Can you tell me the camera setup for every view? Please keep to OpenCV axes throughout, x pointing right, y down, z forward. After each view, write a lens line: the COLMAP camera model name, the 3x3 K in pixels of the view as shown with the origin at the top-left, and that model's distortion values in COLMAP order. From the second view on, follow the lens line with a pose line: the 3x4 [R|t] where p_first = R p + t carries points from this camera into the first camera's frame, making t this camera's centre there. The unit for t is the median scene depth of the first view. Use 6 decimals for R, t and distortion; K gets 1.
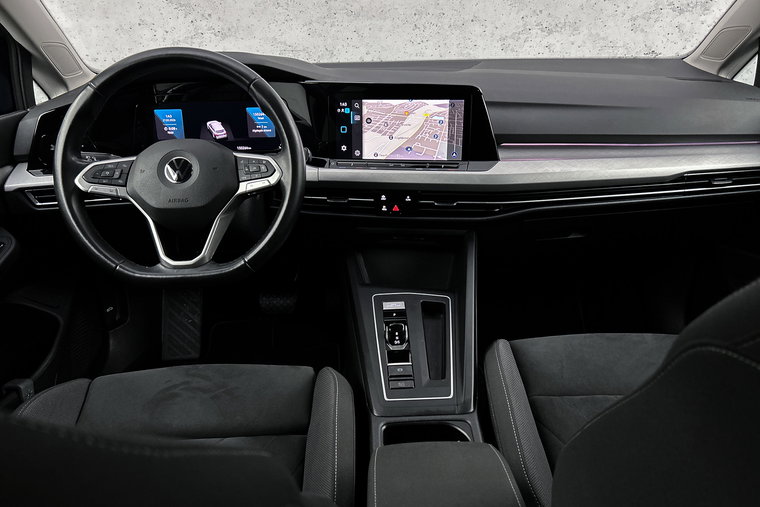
lens RADIAL K [[572.1, 0, 381.8], [0, 572.1, 255.2], [0, 0, 1]] dist [0.072498, -0.073470]
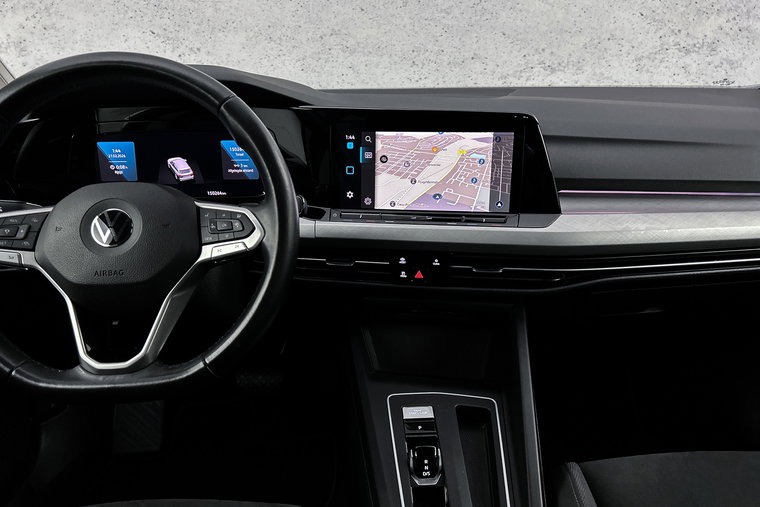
lens RADIAL K [[573.8, 0, 380.0], [0, 573.8, 253.5], [0, 0, 1]] dist [0.068567, -0.073611]
pose [[0.999867, 0.007292, 0.014609, -0.038521], [-0.006282, 0.997662, -0.068046, -0.061154], [-0.015071, 0.067945, 0.997575, 0.265947]]
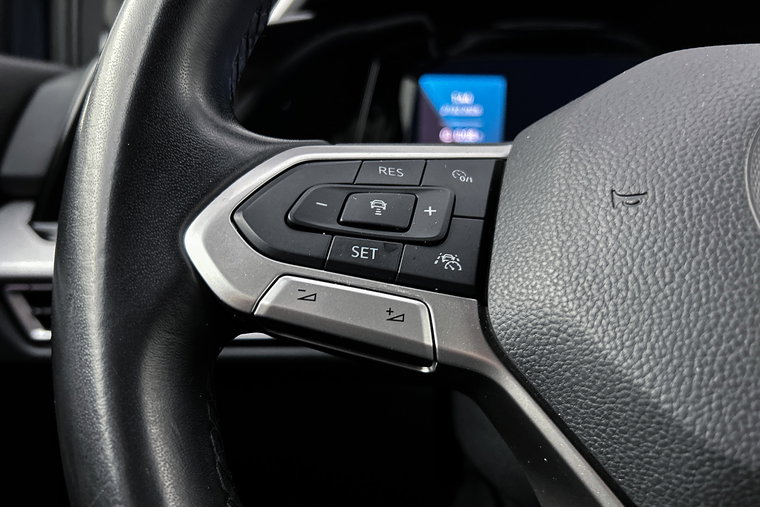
lens RADIAL K [[572.1, 0, 381.8], [0, 572.1, 255.2], [0, 0, 1]] dist [0.072498, -0.073470]
pose [[0.991084, 0.062151, -0.117853, -0.386753], [-0.086093, 0.973805, -0.210458, -0.080301], [0.101686, 0.218728, 0.970473, 0.722300]]
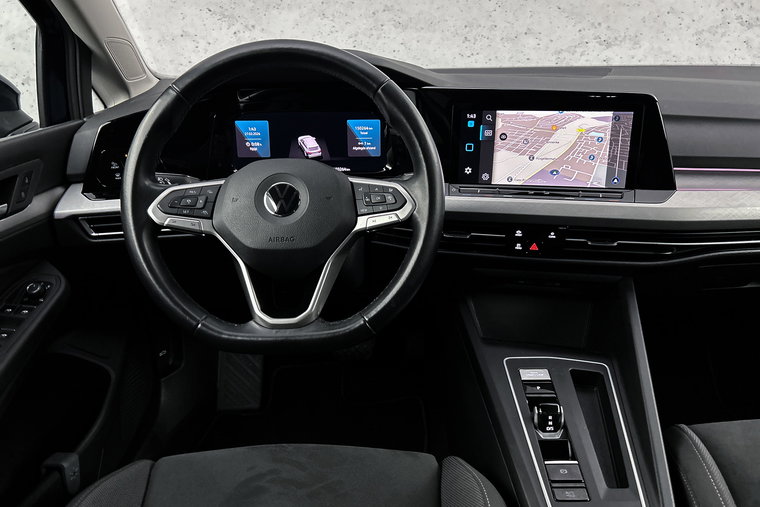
lens RADIAL K [[573.8, 0, 380.0], [0, 573.8, 253.5], [0, 0, 1]] dist [0.068567, -0.073611]
pose [[0.999012, 0.021350, -0.038972, -0.160597], [-0.022463, 0.999346, -0.028348, -0.048022], [0.038342, 0.029195, 0.998838, 0.208003]]
